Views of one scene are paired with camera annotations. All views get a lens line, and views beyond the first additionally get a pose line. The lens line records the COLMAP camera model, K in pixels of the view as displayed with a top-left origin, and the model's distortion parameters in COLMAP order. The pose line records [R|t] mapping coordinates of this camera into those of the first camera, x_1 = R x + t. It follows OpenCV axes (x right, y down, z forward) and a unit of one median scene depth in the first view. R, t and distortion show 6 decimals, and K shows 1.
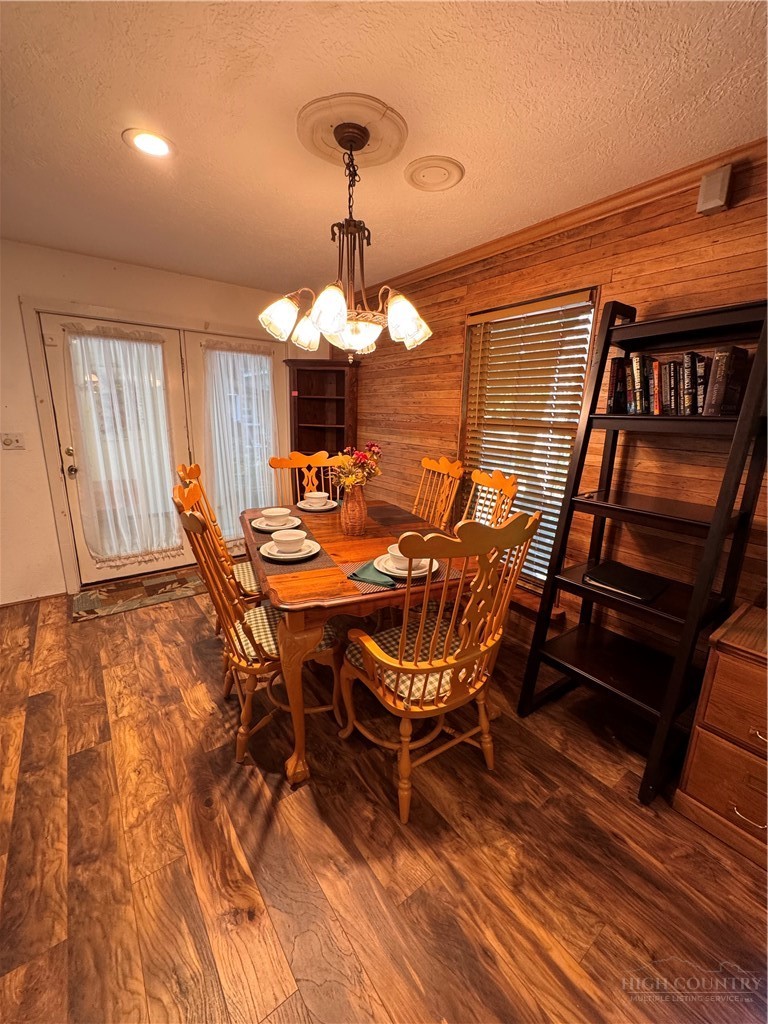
lens RADIAL K [[408.3, 0, 384.0], [0, 408.3, 512.0], [0, 0, 1]] dist [-0.007693, 0.000838]
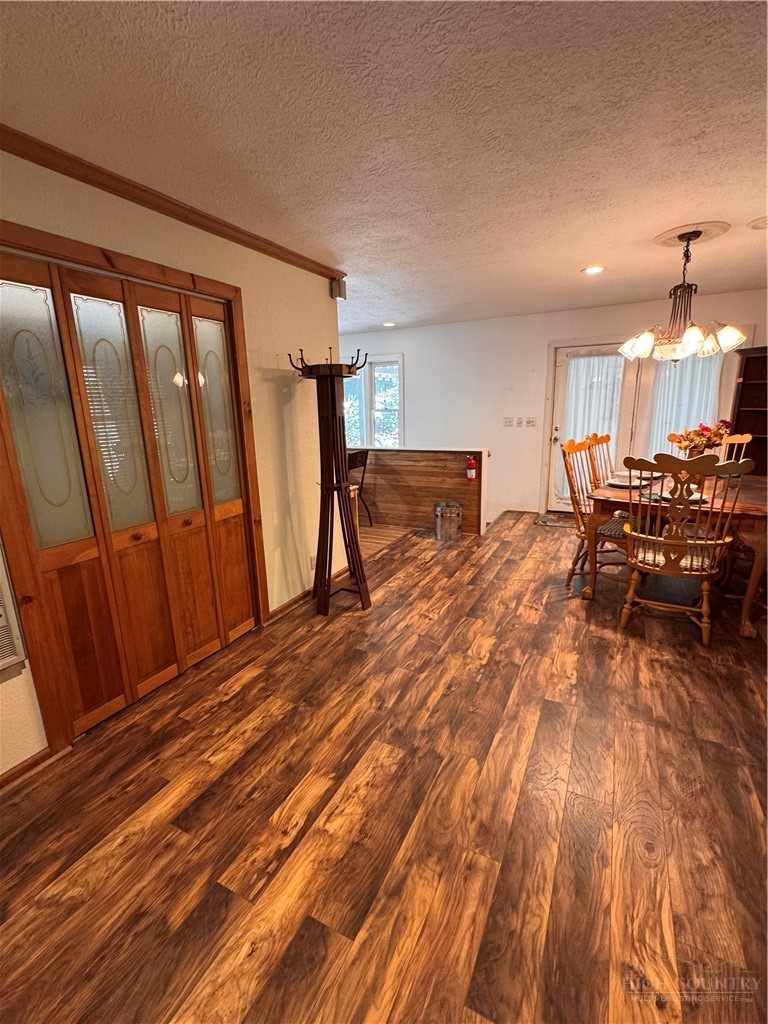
lens RADIAL K [[453.6, 0, 384.0], [0, 453.6, 512.0], [0, 0, 1]] dist [-0.008463, 0.000338]
pose [[0.434632, 0.172743, -0.883886, 1.007353], [-0.183224, 0.977868, 0.101013, 0.210128], [0.881773, 0.118046, 0.456664, -0.706648]]
